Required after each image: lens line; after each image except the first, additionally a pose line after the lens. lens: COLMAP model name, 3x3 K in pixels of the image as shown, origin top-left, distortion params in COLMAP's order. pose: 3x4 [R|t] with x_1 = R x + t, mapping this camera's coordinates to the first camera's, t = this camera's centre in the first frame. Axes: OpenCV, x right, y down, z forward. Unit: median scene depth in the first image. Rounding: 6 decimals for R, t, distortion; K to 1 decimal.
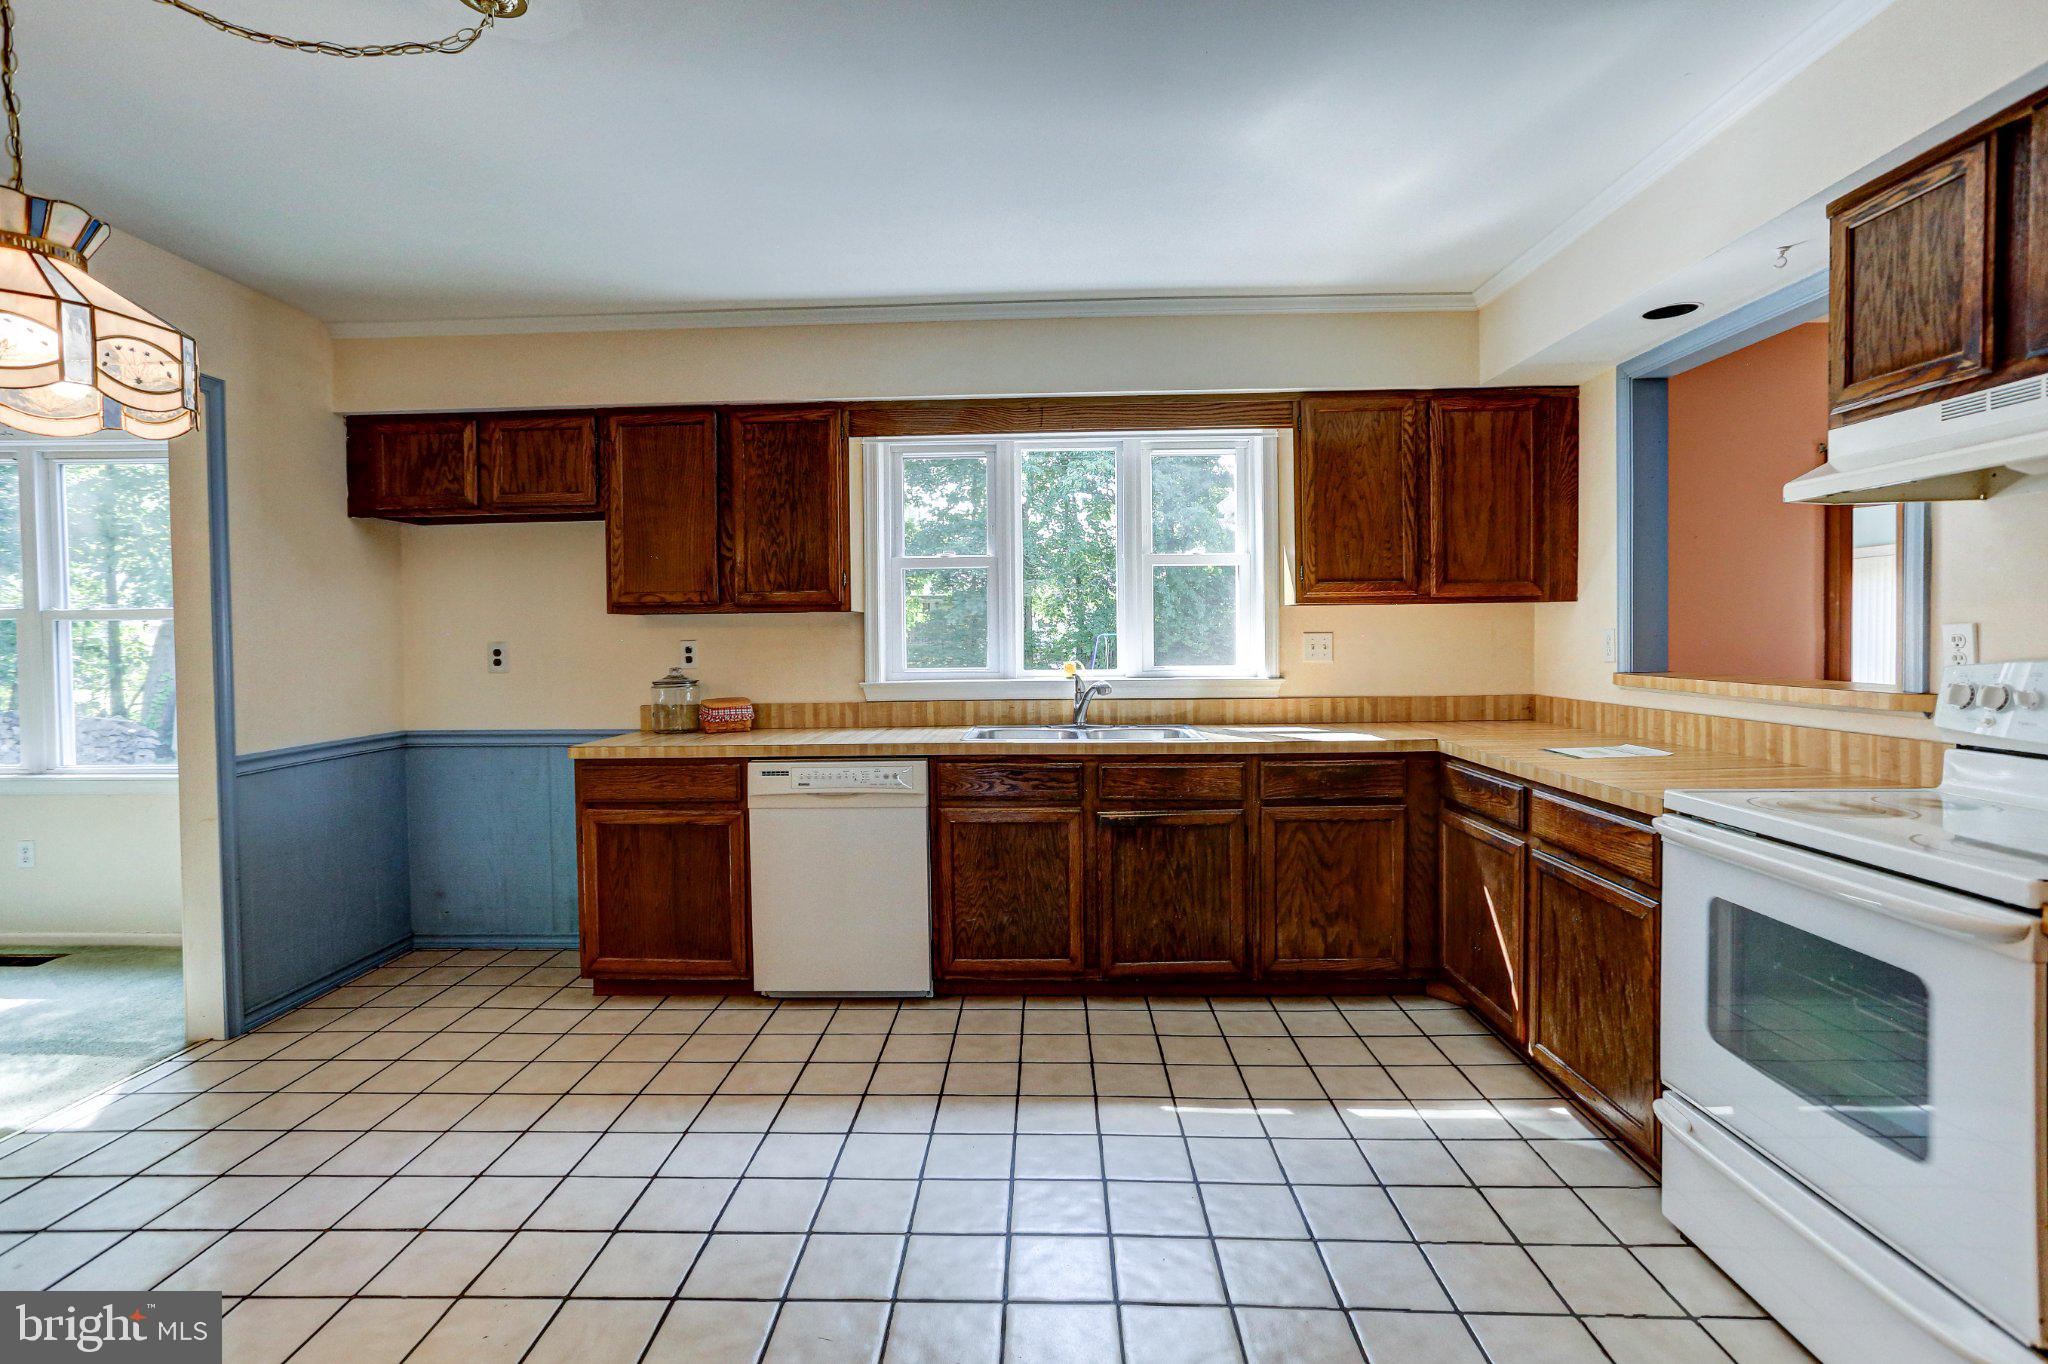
lens RADIAL K [[989.7, 0, 1015.9], [0, 989.7, 660.0], [0, 0, 1]] dist [-0.047020, 0.028557]
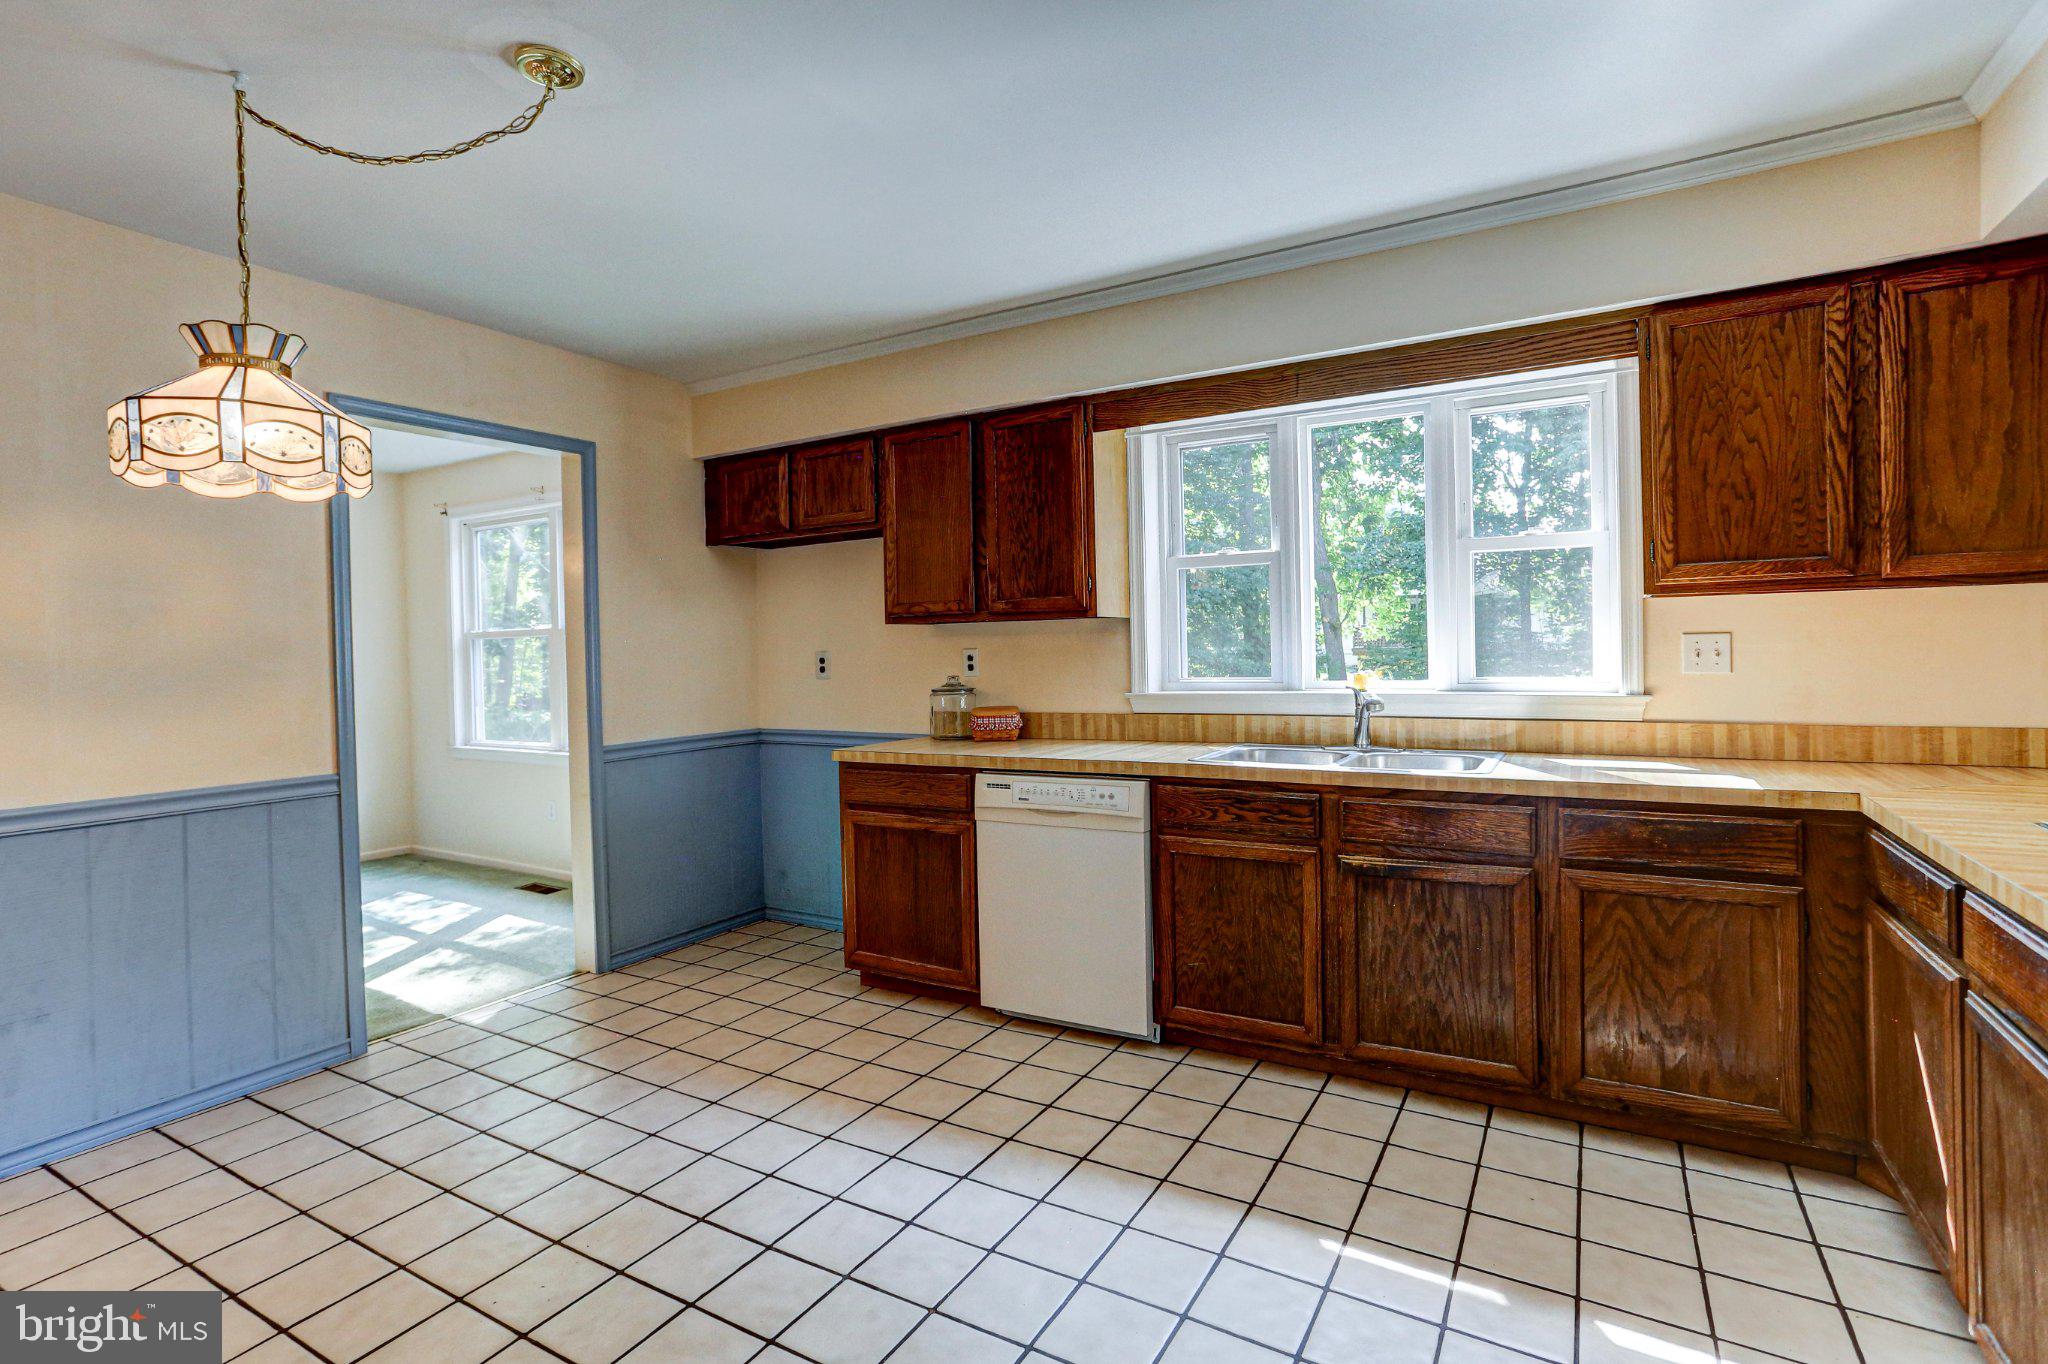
lens RADIAL K [[989.7, 0, 1016.9], [0, 989.7, 662.4], [0, 0, 1]] dist [-0.047020, 0.028557]
pose [[0.877551, 0.000788, -0.479482, 0.239211], [-0.000585, 1.000000, 0.000573, -0.007456], [0.479482, -0.000223, 0.877551, 0.151119]]
